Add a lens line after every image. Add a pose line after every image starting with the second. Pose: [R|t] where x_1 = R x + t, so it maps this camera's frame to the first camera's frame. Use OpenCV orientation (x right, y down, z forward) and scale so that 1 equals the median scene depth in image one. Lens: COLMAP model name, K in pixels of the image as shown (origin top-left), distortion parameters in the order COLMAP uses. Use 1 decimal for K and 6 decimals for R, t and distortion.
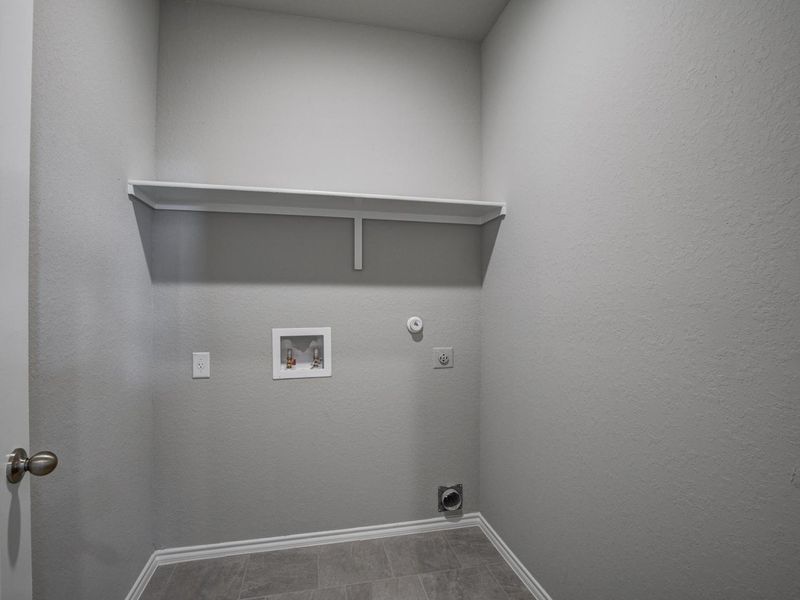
lens RADIAL K [[428.8, 0, 401.0], [0, 428.8, 301.3], [0, 0, 1]] dist [-0.021049, 0.001834]
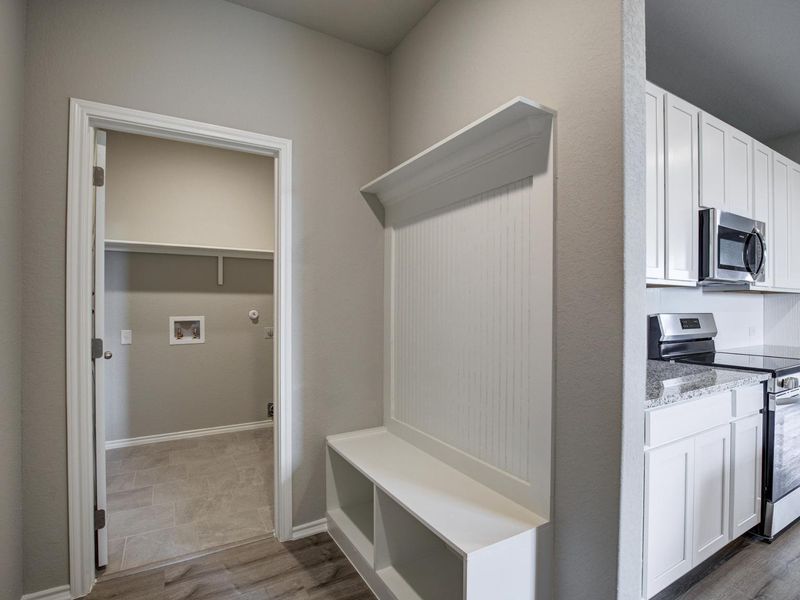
lens RADIAL K [[410.8, 0, 399.3], [0, 410.8, 304.0], [0, 0, 1]] dist [-0.030428, 0.004437]
pose [[0.952583, 0.000610, 0.304278, 0.097929], [-0.002550, 0.999979, 0.005978, -0.003072], [-0.304268, -0.006470, 0.952565, -0.901482]]
